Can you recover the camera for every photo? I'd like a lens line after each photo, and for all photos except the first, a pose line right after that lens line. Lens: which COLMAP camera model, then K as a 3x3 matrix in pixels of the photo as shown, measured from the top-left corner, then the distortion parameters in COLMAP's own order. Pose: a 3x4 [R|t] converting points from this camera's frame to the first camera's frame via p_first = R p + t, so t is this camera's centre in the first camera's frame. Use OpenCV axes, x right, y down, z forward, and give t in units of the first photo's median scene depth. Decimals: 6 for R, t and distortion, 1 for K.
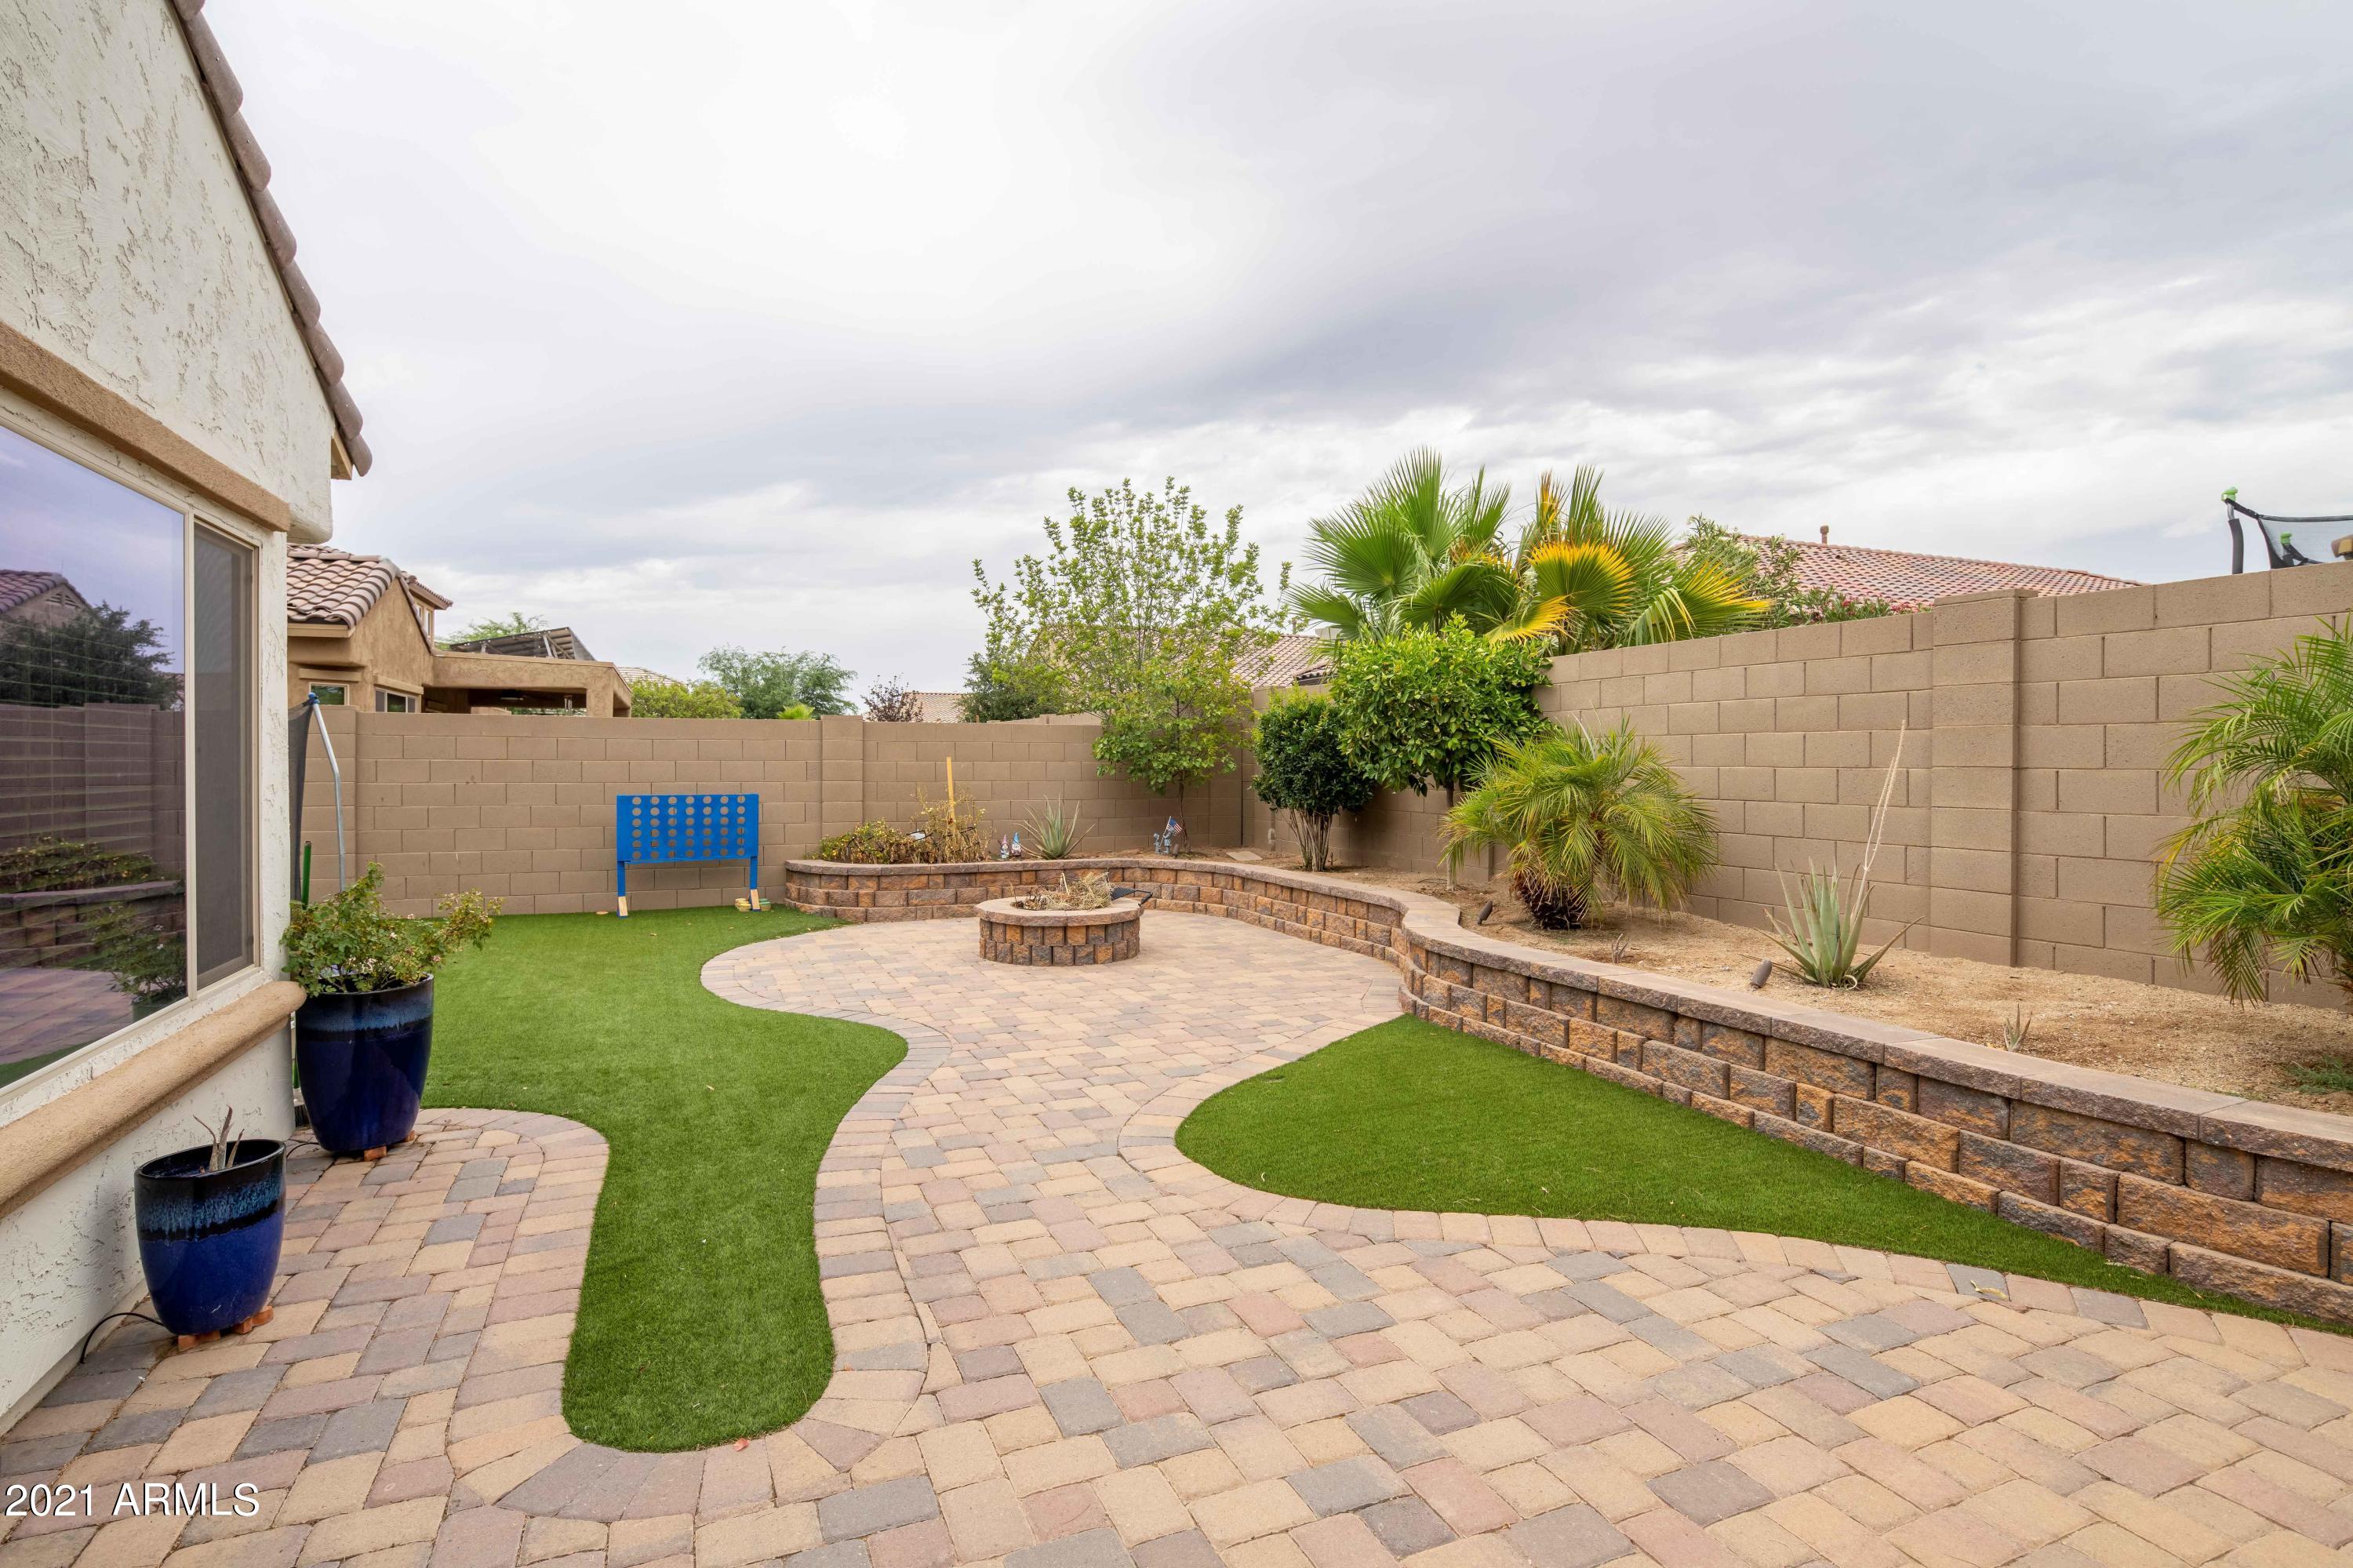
lens RADIAL K [[1123.5, 0, 1174.5], [0, 1123.5, 766.3], [0, 0, 1]] dist [0.000323, 0.000027]
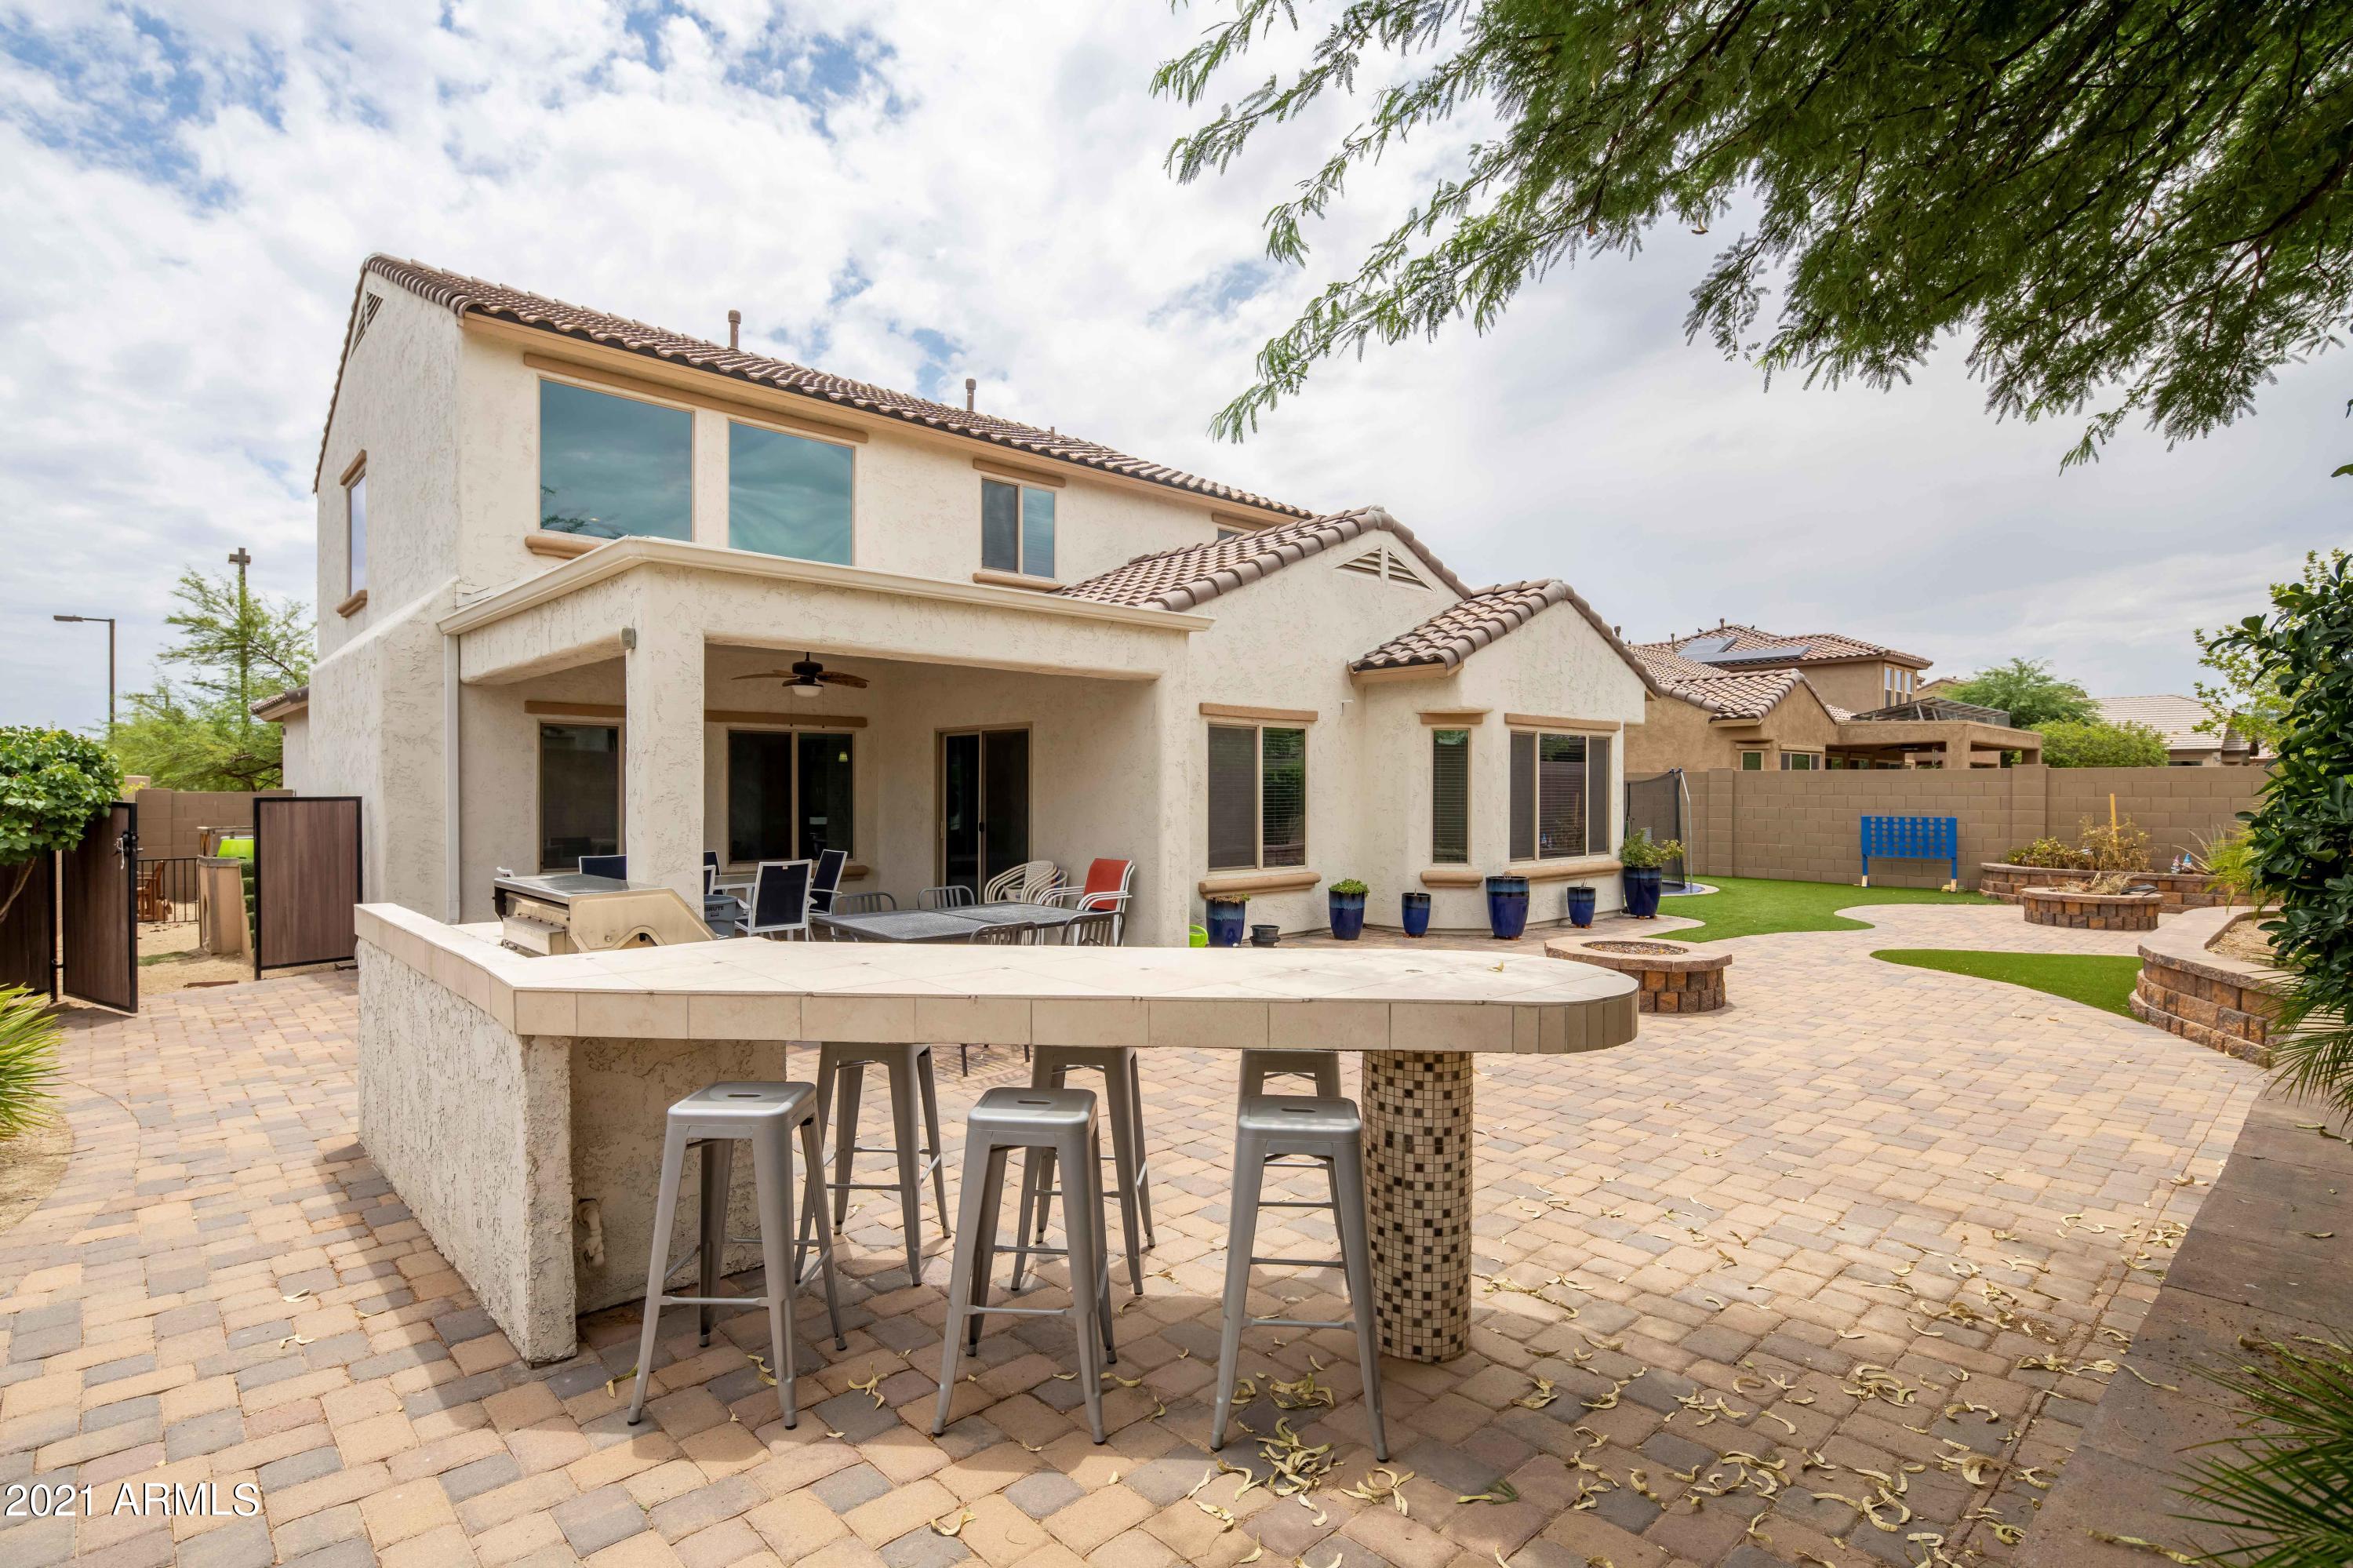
lens RADIAL K [[1154.2, 0, 1171.0], [0, 1154.2, 789.8], [0, 0, 1]] dist [0.001149, -0.000023]
pose [[0.334045, -0.004260, -0.942548, 0.777576], [-0.004583, 0.999971, -0.006144, 0.001396], [0.942546, 0.006372, 0.334015, -0.551426]]
